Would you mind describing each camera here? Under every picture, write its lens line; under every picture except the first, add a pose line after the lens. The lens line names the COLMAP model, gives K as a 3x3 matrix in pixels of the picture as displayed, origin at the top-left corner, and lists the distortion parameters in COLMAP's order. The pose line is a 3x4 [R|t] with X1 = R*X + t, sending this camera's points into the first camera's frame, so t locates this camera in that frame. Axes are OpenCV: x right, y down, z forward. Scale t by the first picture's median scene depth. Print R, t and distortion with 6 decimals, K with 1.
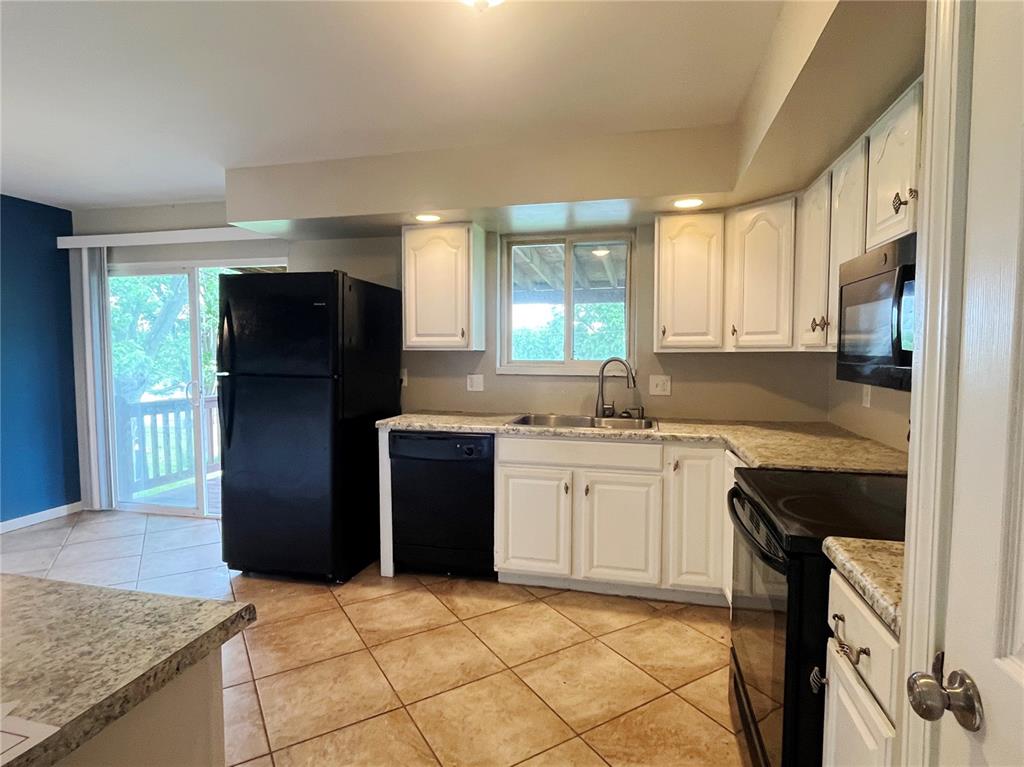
lens RADIAL K [[544.3, 0, 512.0], [0, 544.3, 383.5], [0, 0, 1]] dist [-0.001395, -0.000046]
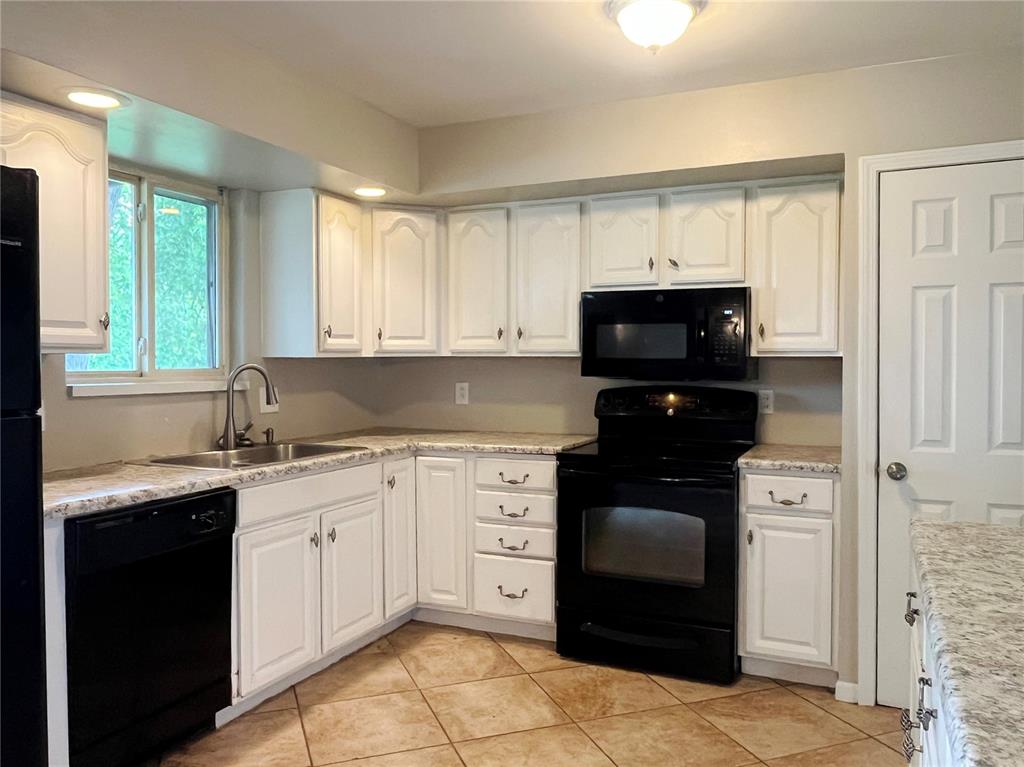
lens RADIAL K [[782.9, 0, 512.0], [0, 782.9, 383.5], [0, 0, 1]] dist [0.002301, -0.002006]
pose [[0.196212, -0.031543, 0.980054, -0.890270], [0.059639, 0.998016, 0.020181, -0.025746], [-0.978746, 0.054490, 0.197704, 0.517021]]
